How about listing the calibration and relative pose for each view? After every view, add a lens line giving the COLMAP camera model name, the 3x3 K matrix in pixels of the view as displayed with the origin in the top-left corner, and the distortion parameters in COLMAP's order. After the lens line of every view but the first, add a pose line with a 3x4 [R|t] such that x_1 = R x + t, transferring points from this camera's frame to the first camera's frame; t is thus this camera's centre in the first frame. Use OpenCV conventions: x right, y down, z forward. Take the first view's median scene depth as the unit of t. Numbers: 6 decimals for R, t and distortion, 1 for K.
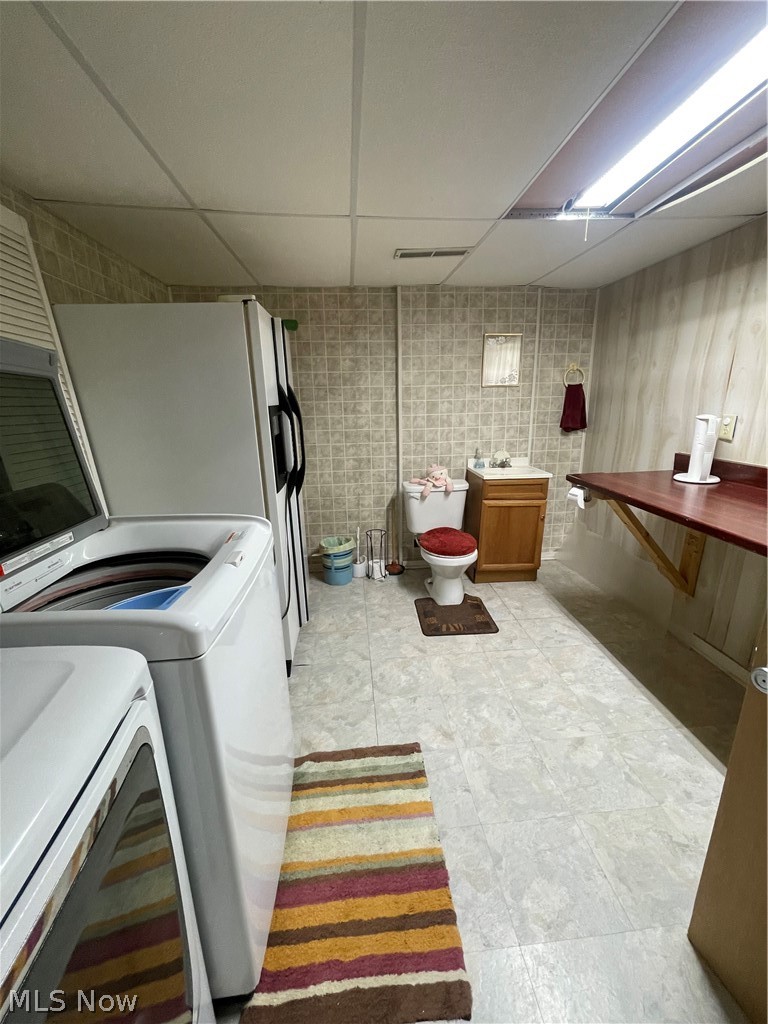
lens RADIAL K [[415.8, 0, 387.8], [0, 415.8, 512.5], [0, 0, 1]] dist [-0.004311, 0.003474]
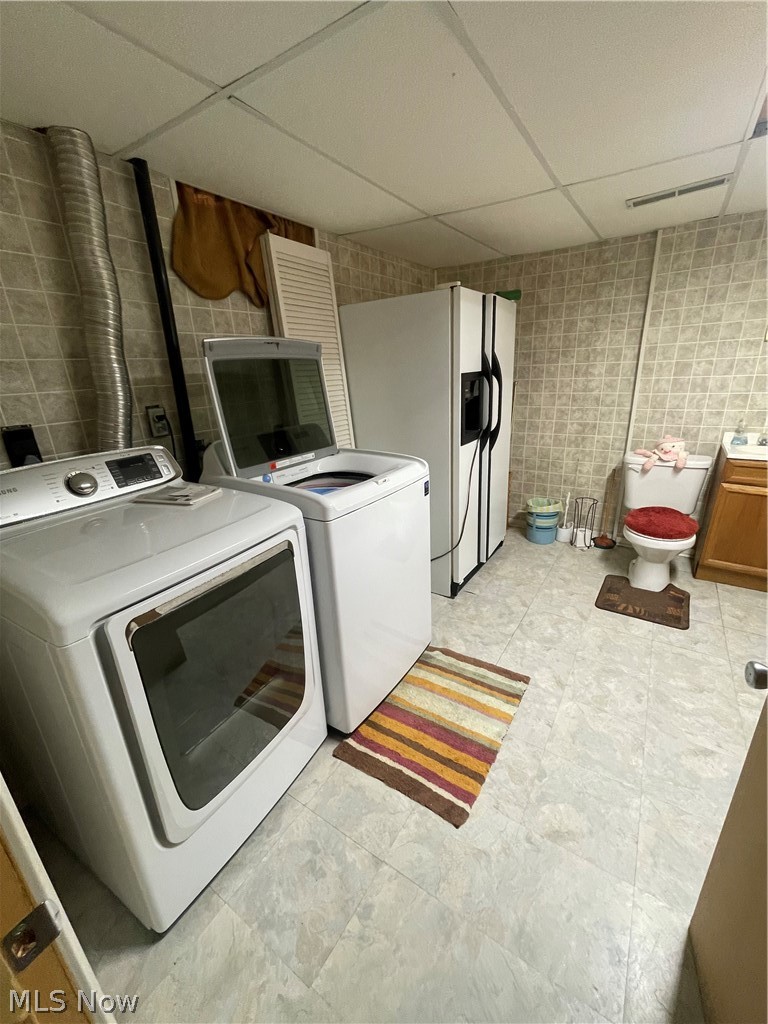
lens RADIAL K [[415.8, 0, 387.8], [0, 415.8, 512.5], [0, 0, 1]] dist [-0.004311, 0.003474]
pose [[0.785975, 0.190036, -0.588327, 0.204586], [-0.135404, 0.981397, 0.136108, 0.006301], [0.603248, -0.027316, 0.797086, -0.072578]]
